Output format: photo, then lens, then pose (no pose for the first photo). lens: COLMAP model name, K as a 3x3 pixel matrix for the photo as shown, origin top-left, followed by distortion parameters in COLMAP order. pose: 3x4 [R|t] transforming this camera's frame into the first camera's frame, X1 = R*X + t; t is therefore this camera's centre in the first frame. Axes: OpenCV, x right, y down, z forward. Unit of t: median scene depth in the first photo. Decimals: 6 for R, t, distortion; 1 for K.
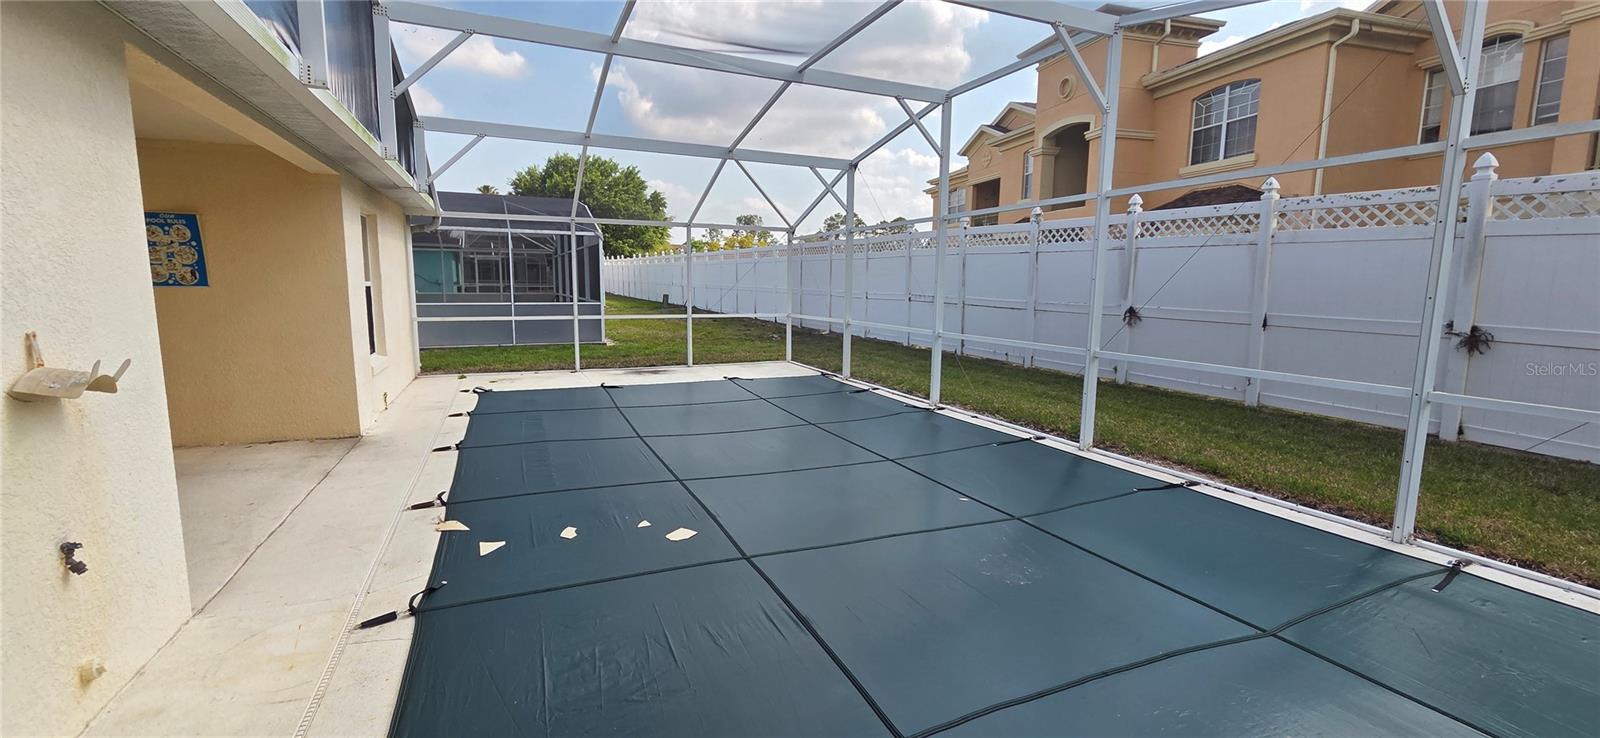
lens RADIAL K [[662.3, 0, 775.4], [0, 662.3, 338.4], [0, 0, 1]] dist [0.007430, -0.000242]
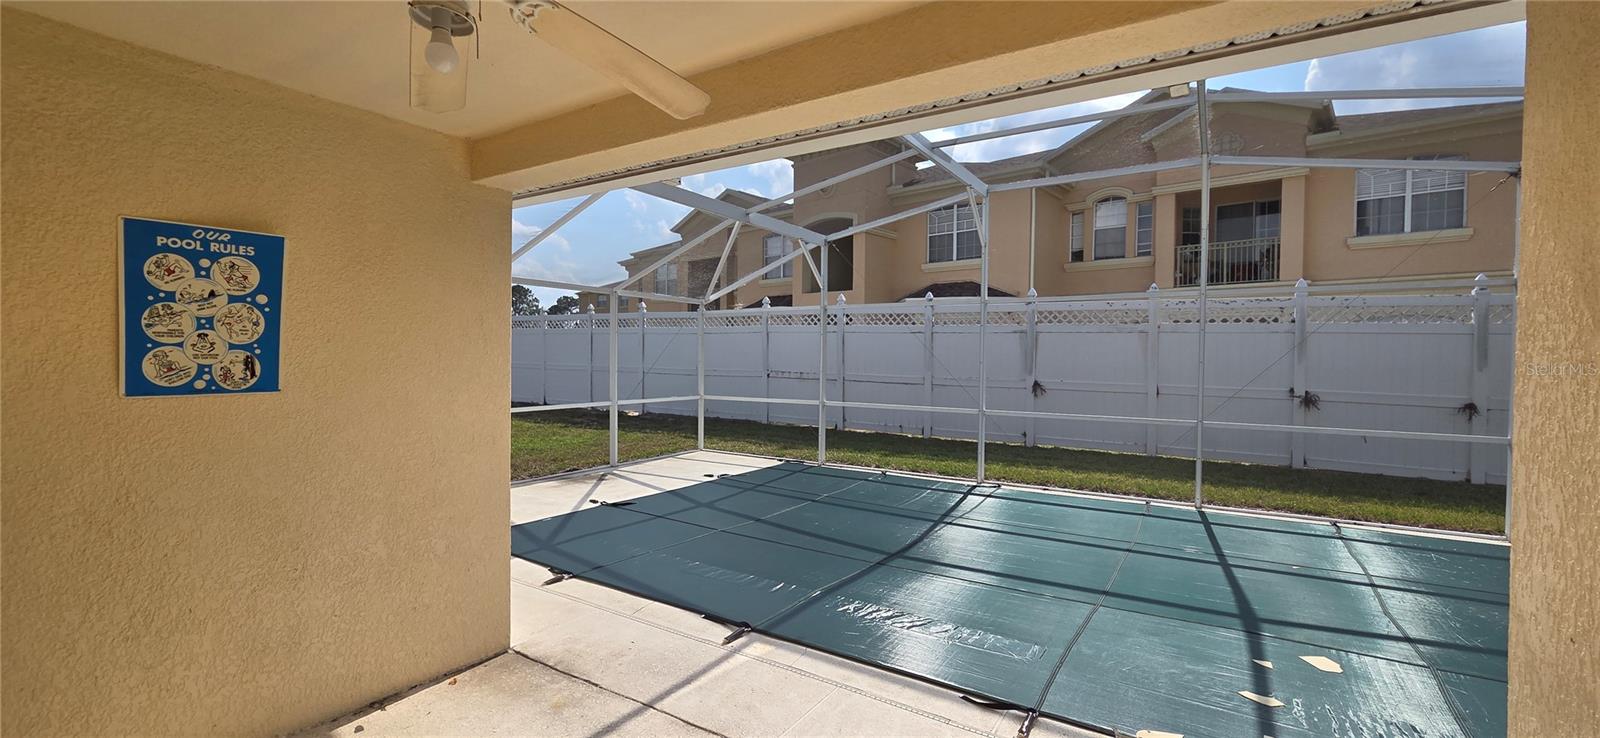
lens RADIAL K [[662.3, 0, 785.2], [0, 662.3, 345.7], [0, 0, 1]] dist [0.007430, -0.000242]
pose [[0.830899, 0.006379, 0.556386, -0.764936], [0.047189, 0.995524, -0.081884, -0.052013], [-0.554418, 0.094293, 0.826879, 0.392348]]
